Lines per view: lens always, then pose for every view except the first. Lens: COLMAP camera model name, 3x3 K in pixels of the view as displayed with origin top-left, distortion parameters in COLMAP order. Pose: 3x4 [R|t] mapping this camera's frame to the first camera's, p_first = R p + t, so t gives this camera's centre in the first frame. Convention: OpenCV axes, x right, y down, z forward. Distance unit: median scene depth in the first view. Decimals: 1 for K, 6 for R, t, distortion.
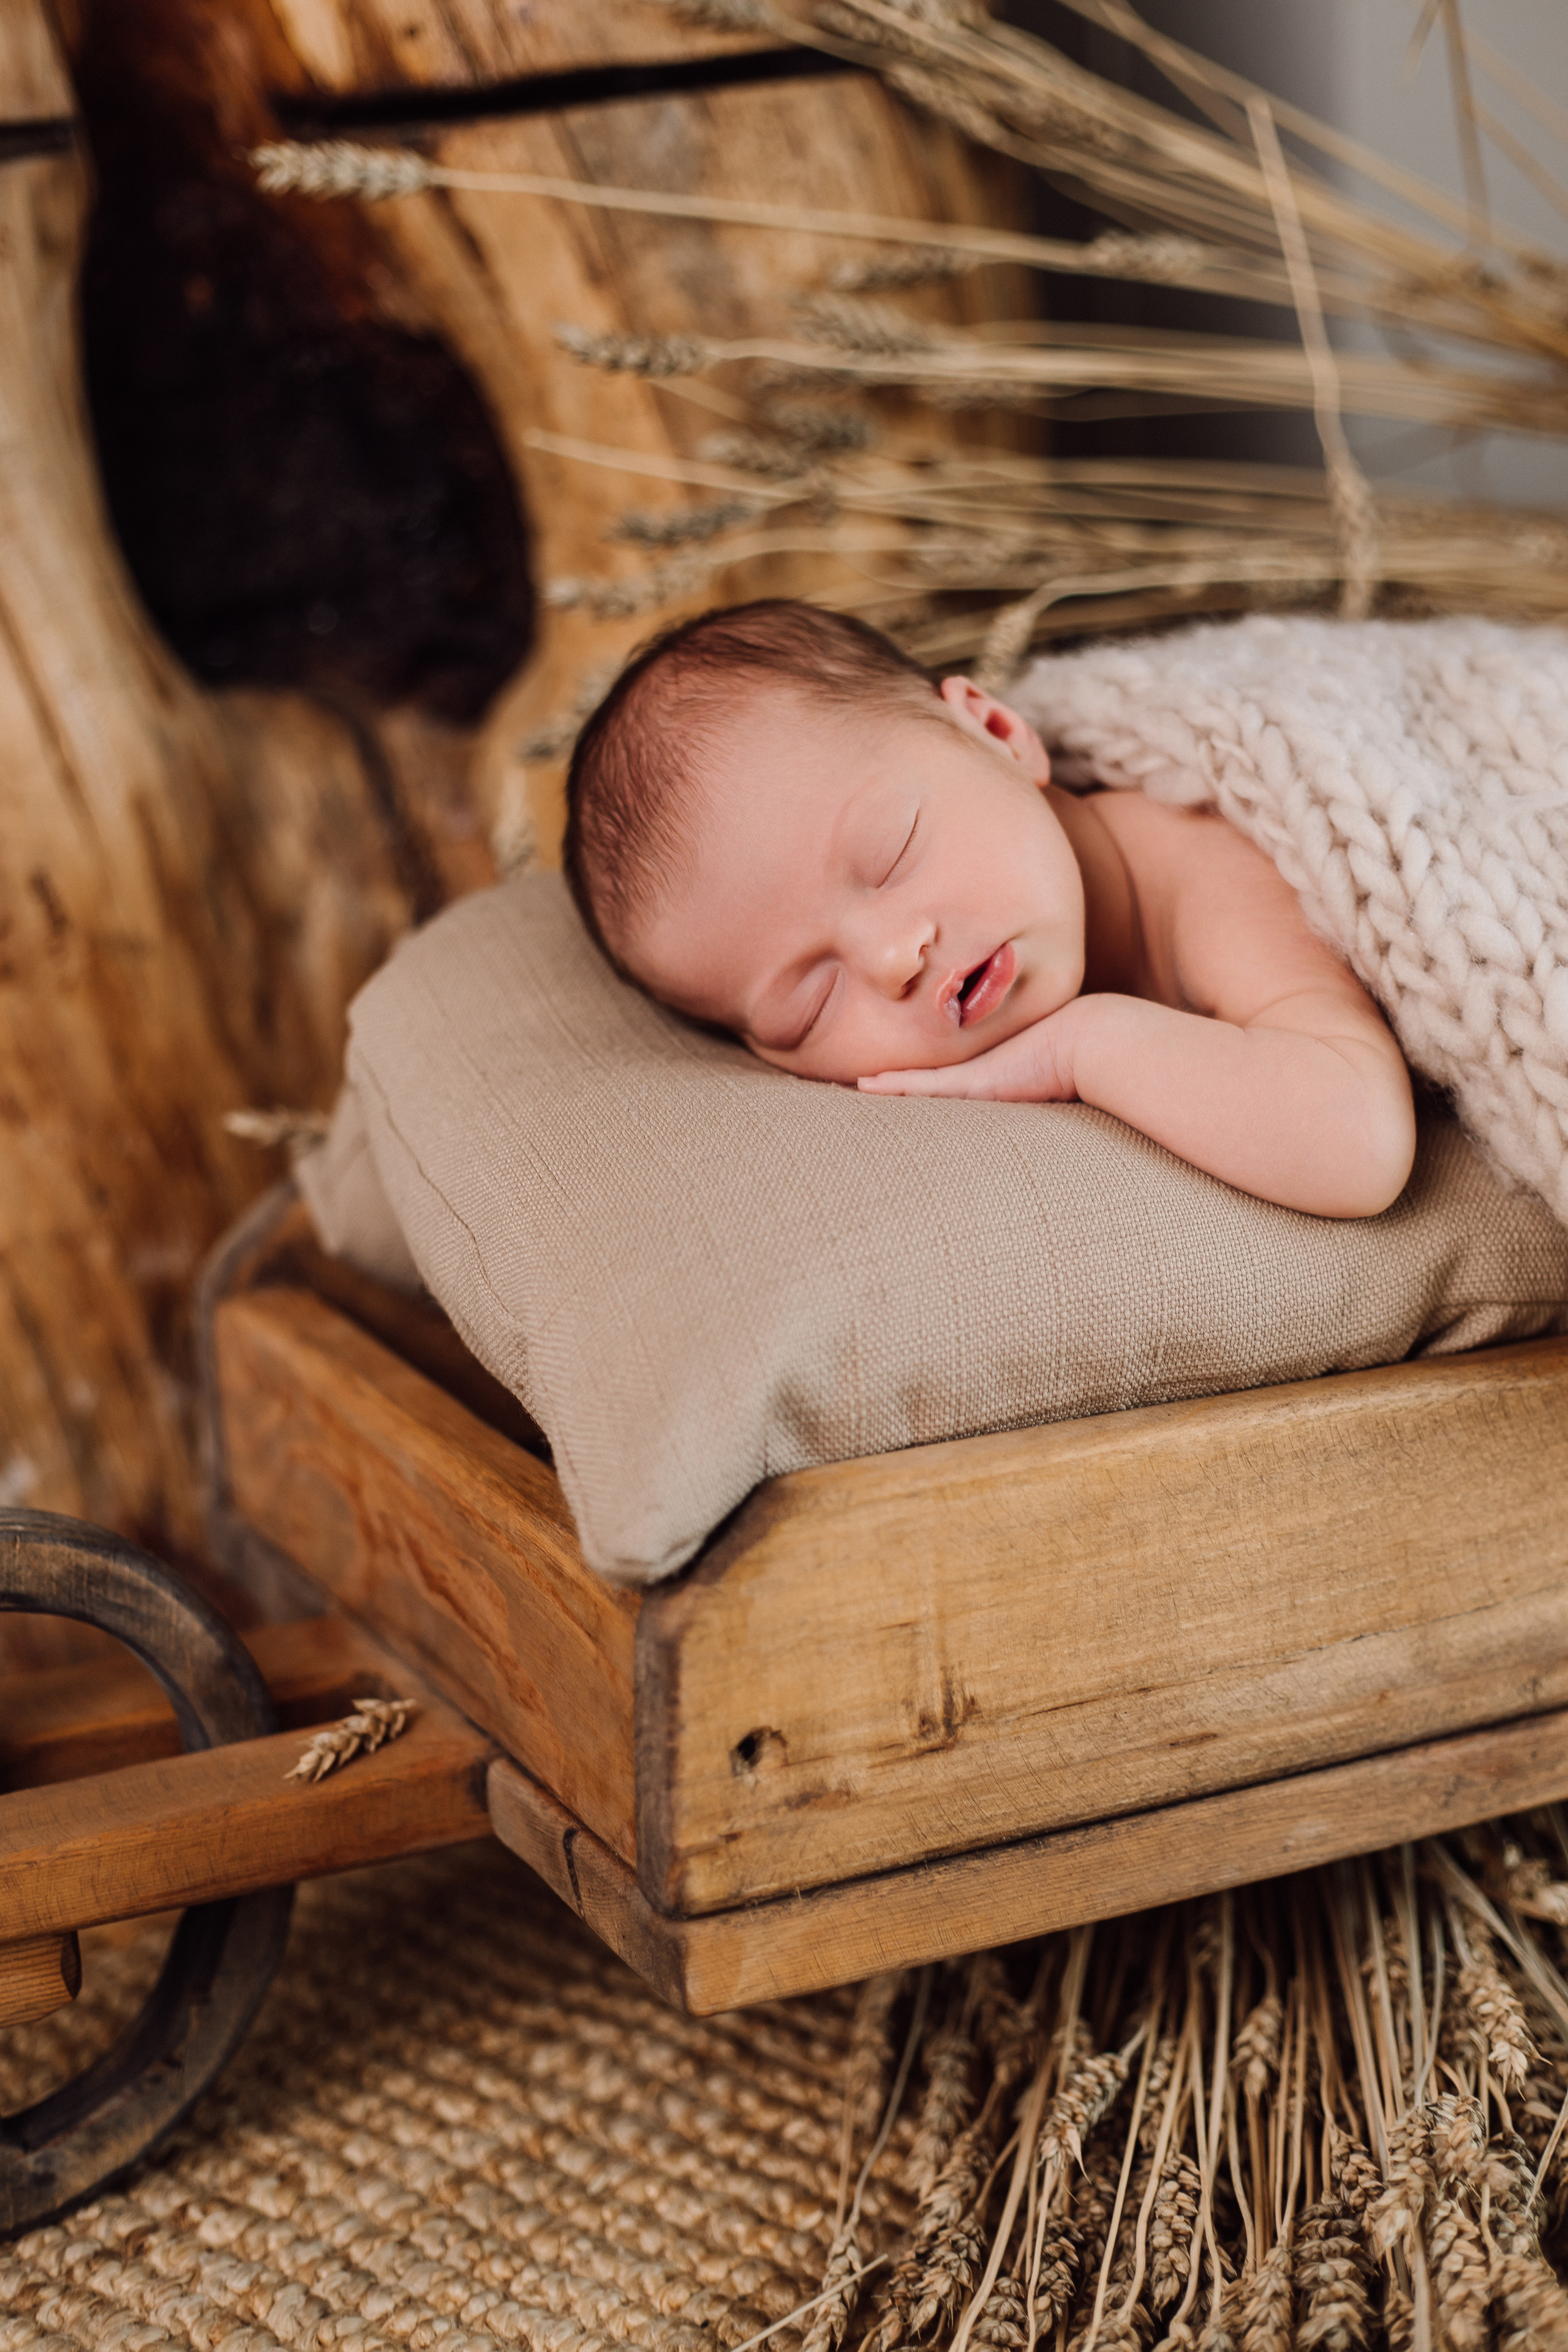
lens RADIAL K [[3615.7, 0, 777.0], [0, 3615.7, 1185.0], [0, 0, 1]] dist [-0.013775, 0.000000]
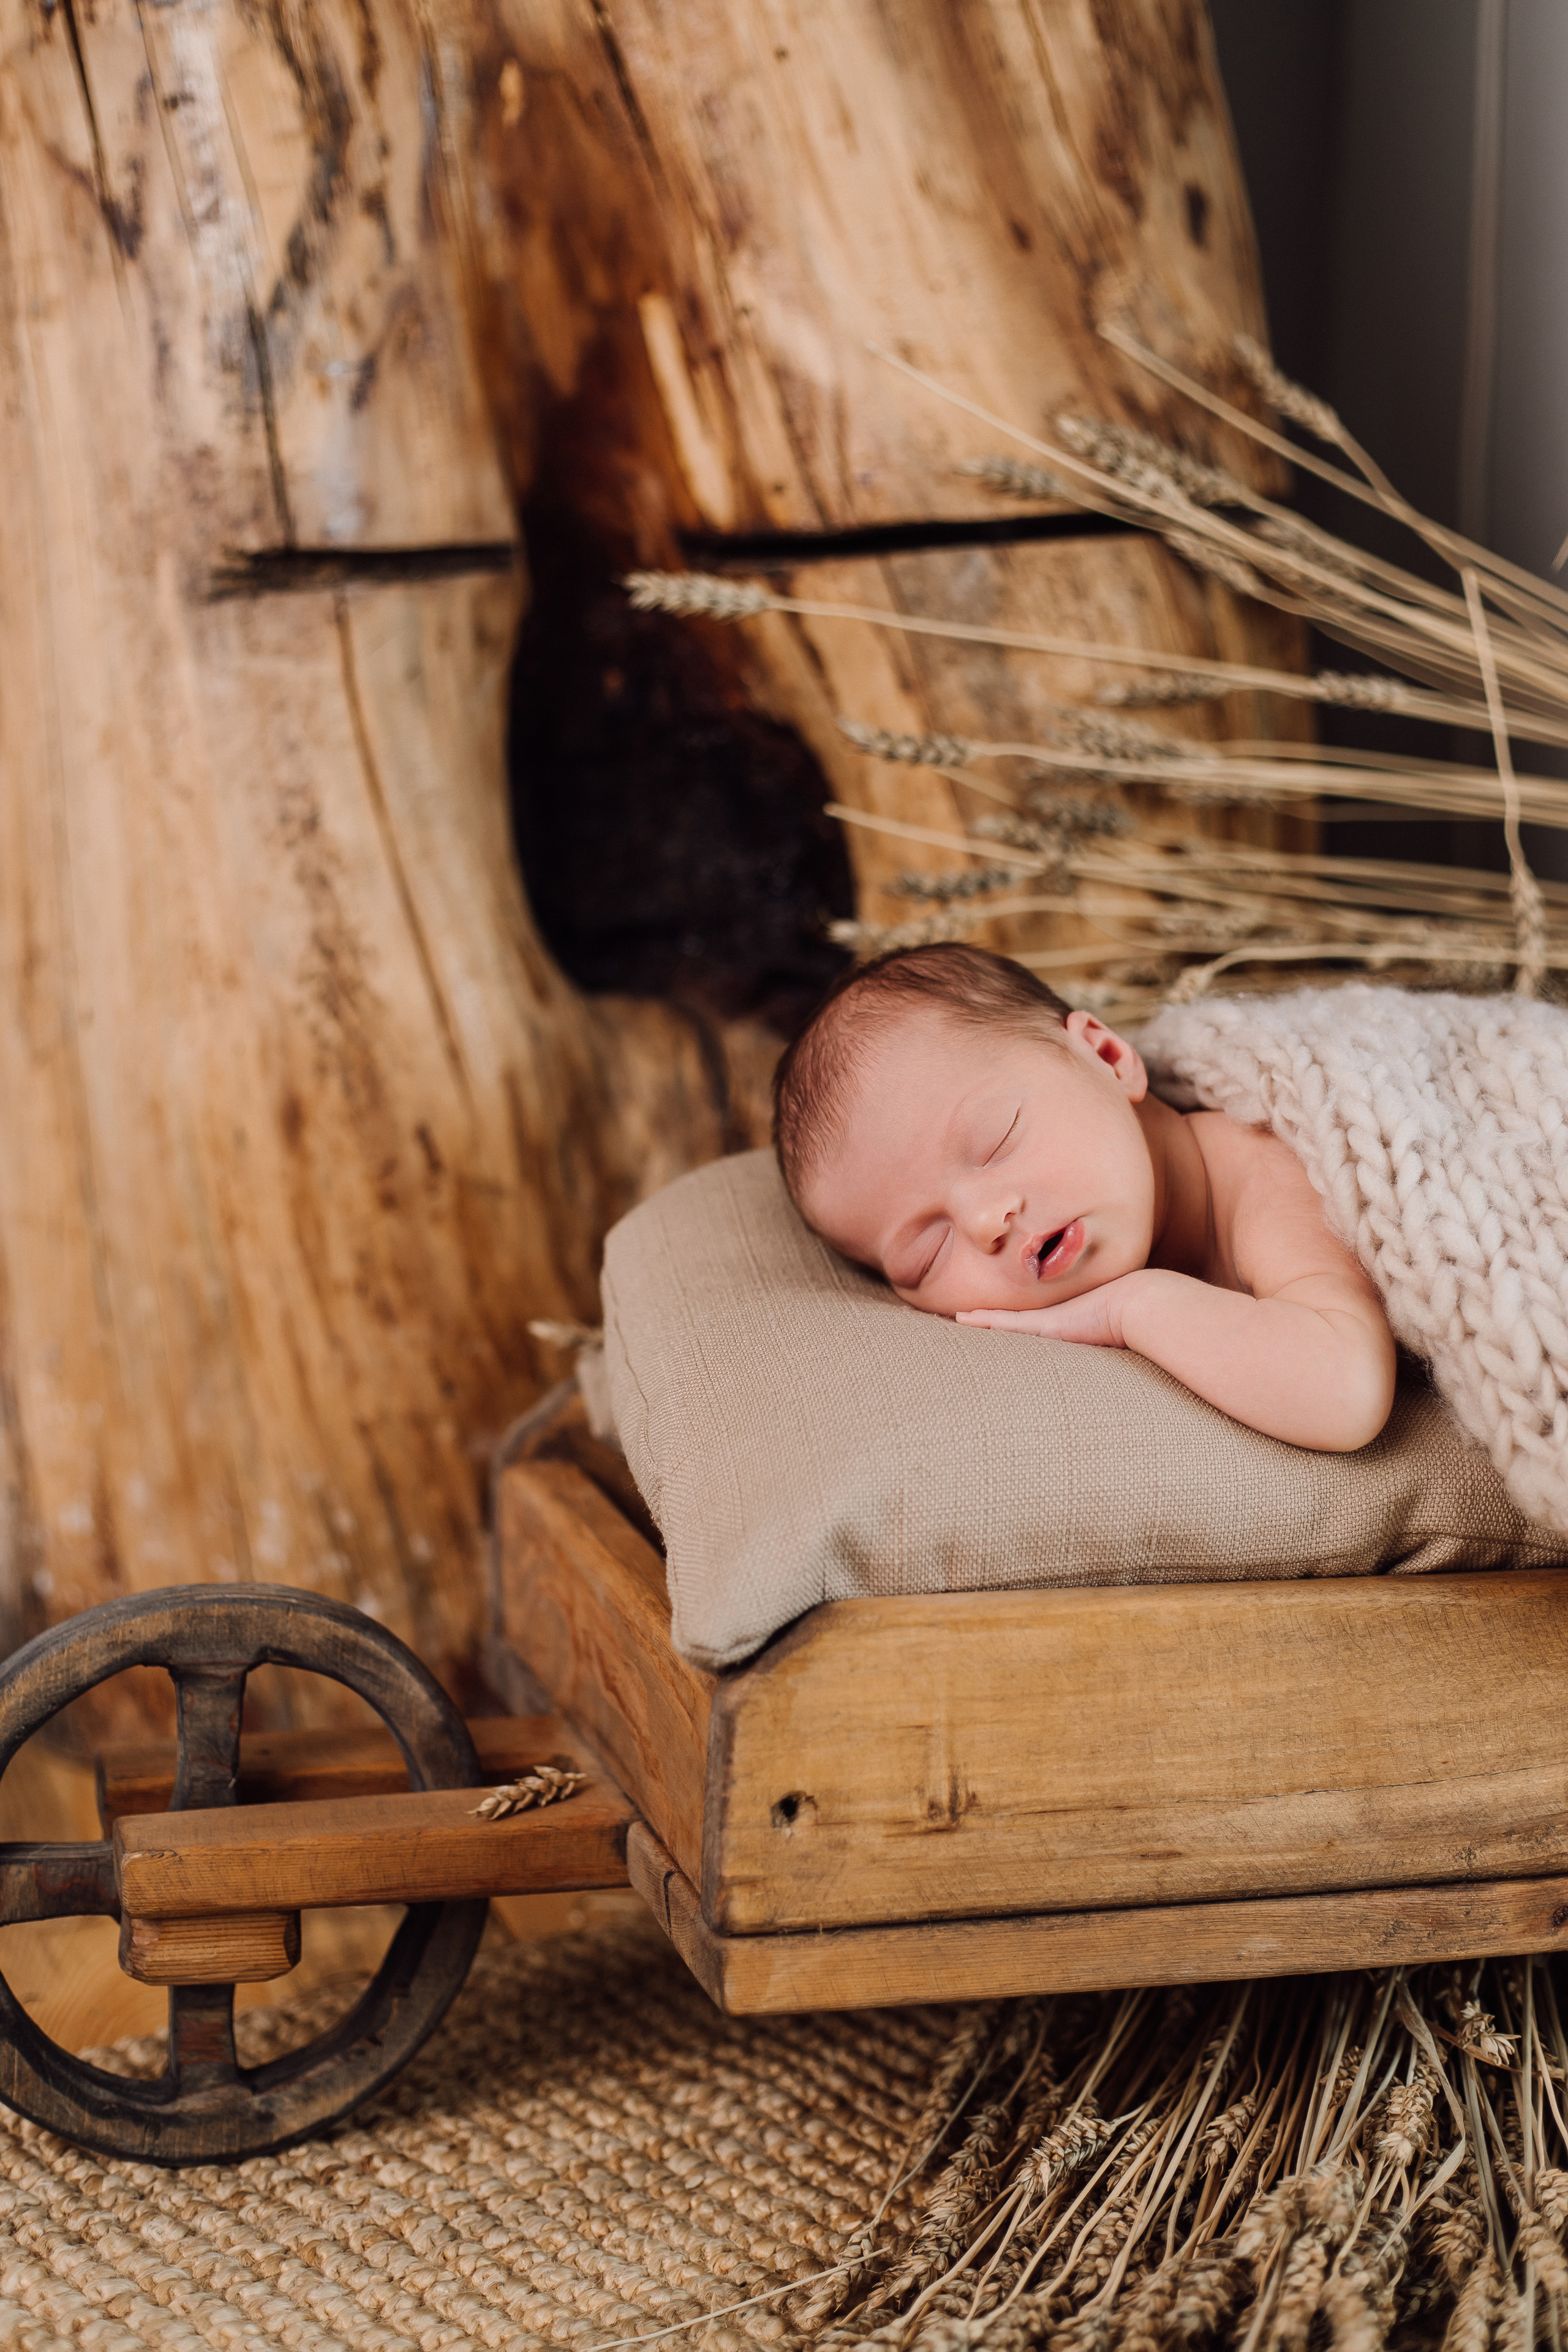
lens RADIAL K [[3615.7, 0, 790.4], [0, 3615.7, 1170.4], [0, 0, 1]] dist [-0.013775, 0.000000]
pose [[0.980541, 0.075197, -0.181344, 0.187031], [-0.093868, 0.990881, -0.096665, 0.048316], [0.172421, 0.111807, 0.978657, -0.261603]]
